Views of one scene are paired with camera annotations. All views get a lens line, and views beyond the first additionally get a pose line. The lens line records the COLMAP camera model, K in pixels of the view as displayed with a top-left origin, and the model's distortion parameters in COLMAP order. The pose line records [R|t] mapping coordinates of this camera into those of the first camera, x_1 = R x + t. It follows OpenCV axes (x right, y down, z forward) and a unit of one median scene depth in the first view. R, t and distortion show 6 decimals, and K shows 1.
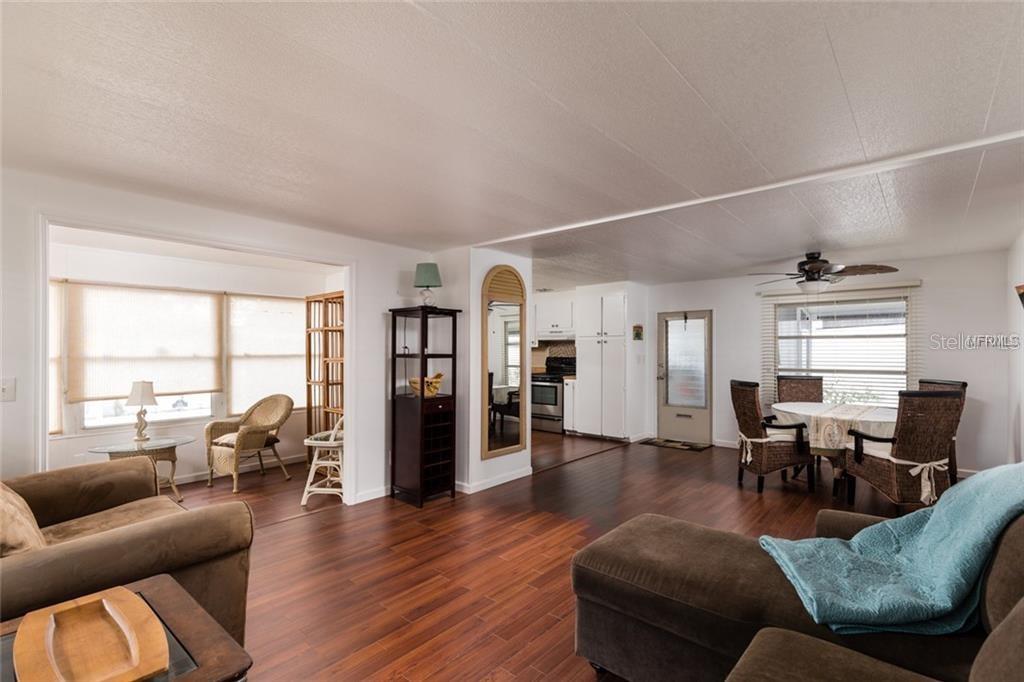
lens RADIAL K [[473.0, 0, 512.5], [0, 473.0, 343.0], [0, 0, 1]] dist [0.000568, 0.000055]
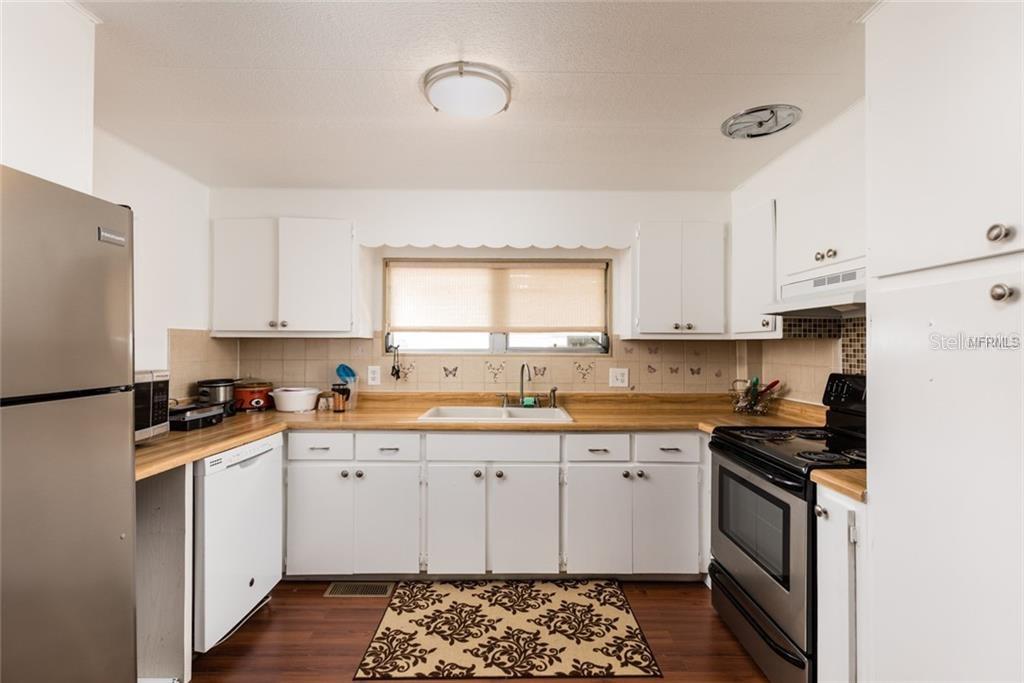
lens RADIAL K [[473.0, 0, 511.7], [0, 473.0, 344.6], [0, 0, 1]] dist [0.000568, 0.000055]
pose [[0.644915, 0.000987, -0.764254, 0.181010], [-0.001780, 0.999998, -0.000211, 0.012899], [0.764252, 0.001497, 0.644916, 0.731517]]
